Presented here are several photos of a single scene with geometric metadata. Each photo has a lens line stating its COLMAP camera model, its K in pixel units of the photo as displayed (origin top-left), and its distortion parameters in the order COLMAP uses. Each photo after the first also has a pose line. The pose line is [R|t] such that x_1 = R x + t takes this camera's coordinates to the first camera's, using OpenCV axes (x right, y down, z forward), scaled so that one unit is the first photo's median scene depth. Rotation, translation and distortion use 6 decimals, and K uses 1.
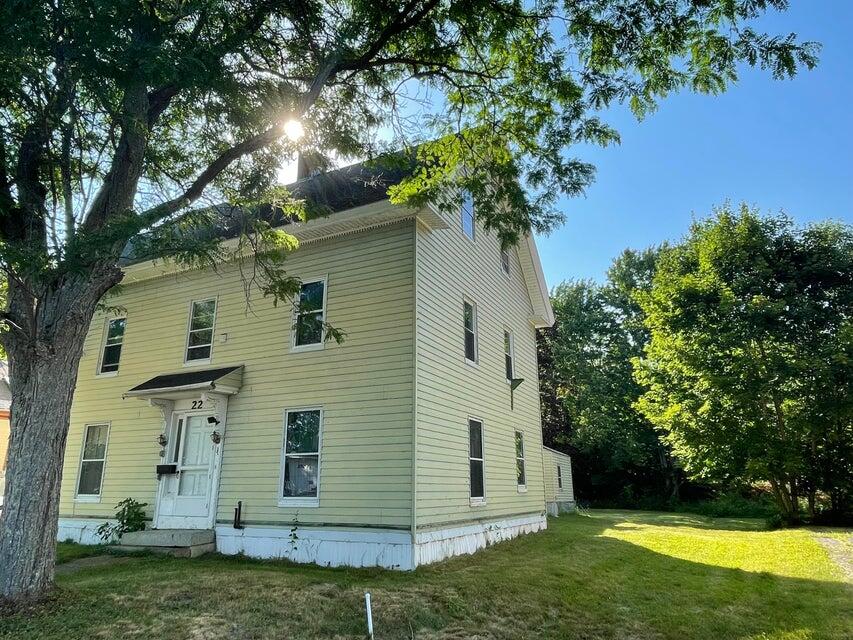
lens RADIAL K [[559.8, 0, 425.6], [0, 559.8, 321.7], [0, 0, 1]] dist [-0.002670, -0.000480]
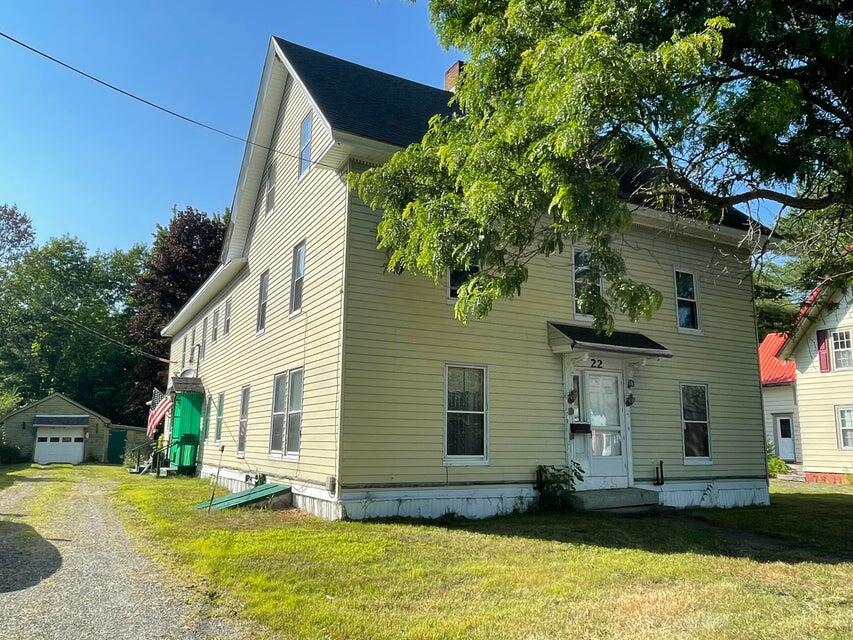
lens RADIAL K [[633.0, 0, 423.1], [0, 633.0, 321.9], [0, 0, 1]] dist [0.004664, -0.001130]
pose [[0.574185, 0.162119, 0.802514, -1.513845], [-0.244063, 0.969527, -0.021235, 0.180631], [-0.781502, -0.183672, 0.596255, 0.617724]]
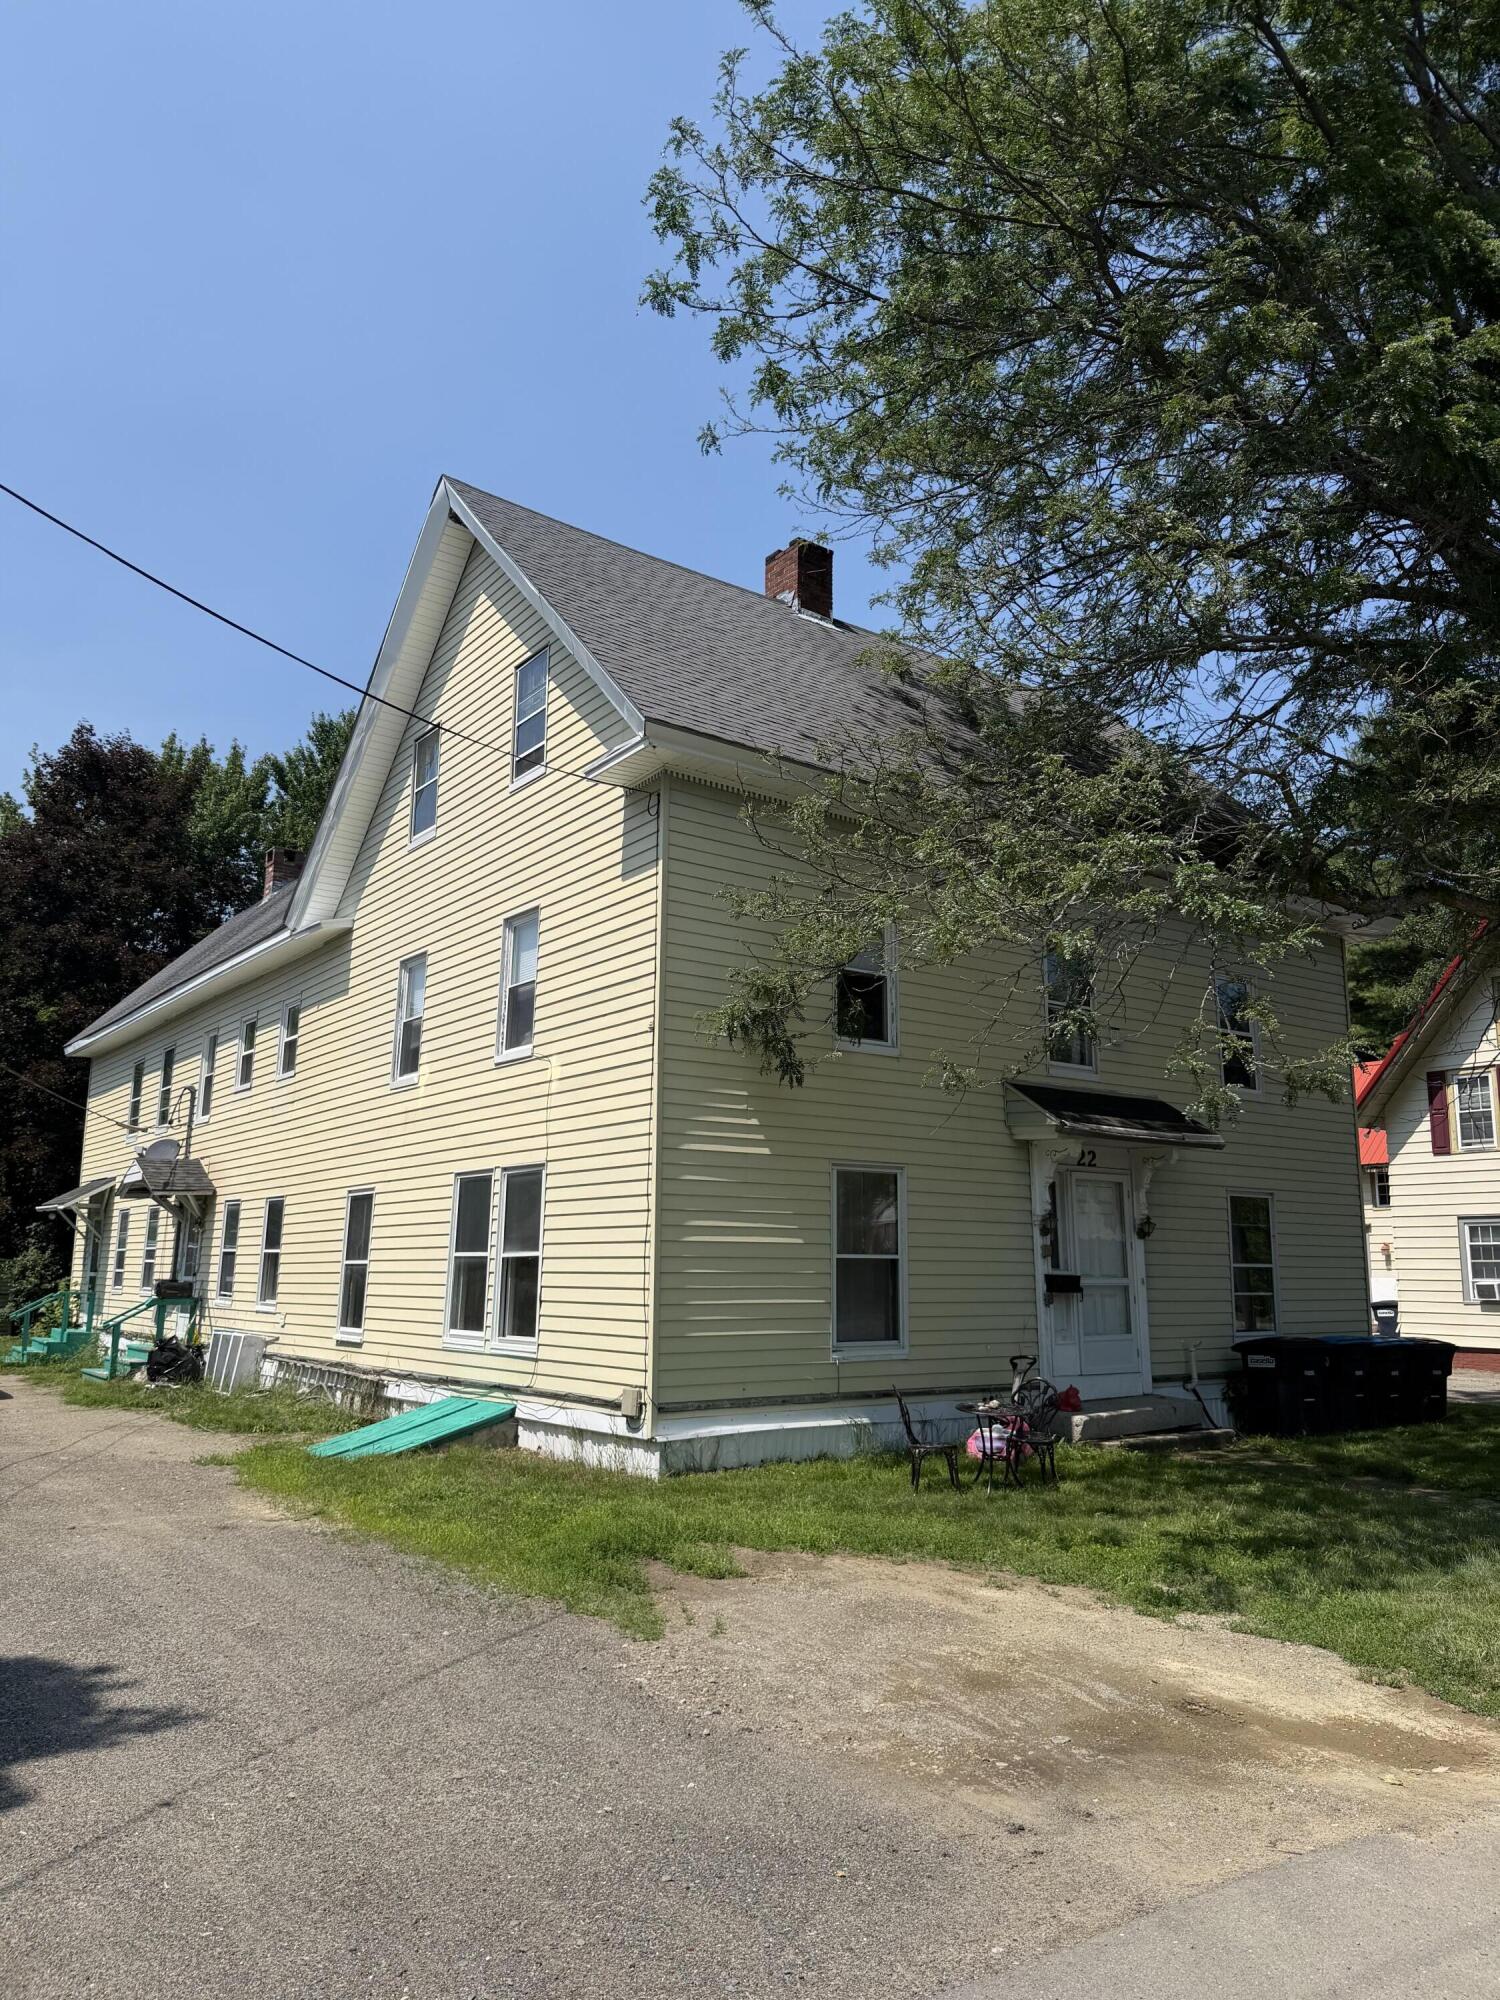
lens RADIAL K [[1374.3, 0, 759.0], [0, 1374.3, 989.1], [0, 0, 1]] dist [0.065798, -0.001697]
pose [[0.451860, 0.183327, 0.873049, -1.727608], [-0.259328, 0.963387, -0.068077, 0.168105], [-0.853564, -0.195644, 0.482858, 0.700427]]
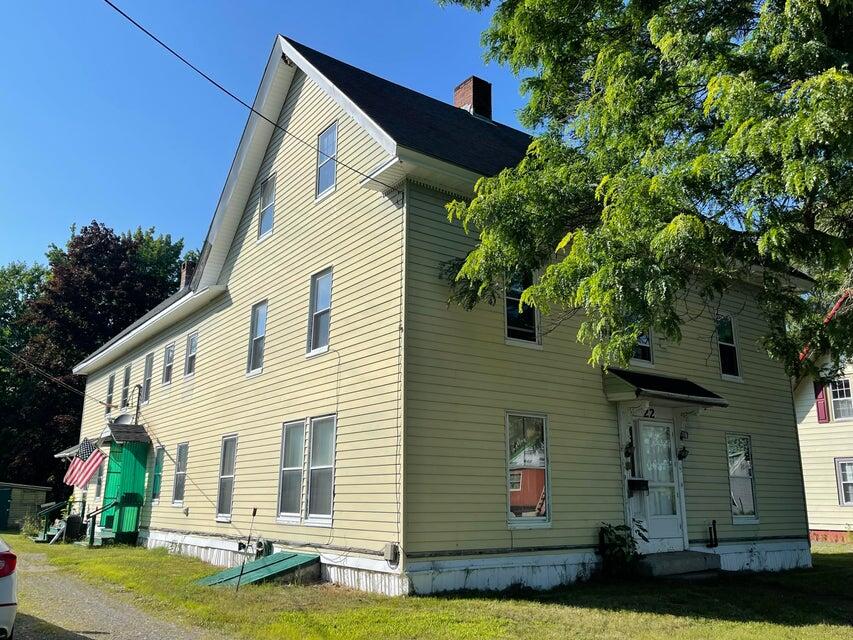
lens RADIAL K [[714.7, 0, 428.5], [0, 714.7, 316.4], [0, 0, 1]] dist [-0.022590, 0.055877]
pose [[0.462841, 0.225653, 0.857239, -1.615257], [-0.255696, 0.959937, -0.114631, 0.227384], [-0.848763, -0.166137, 0.501997, 0.782917]]
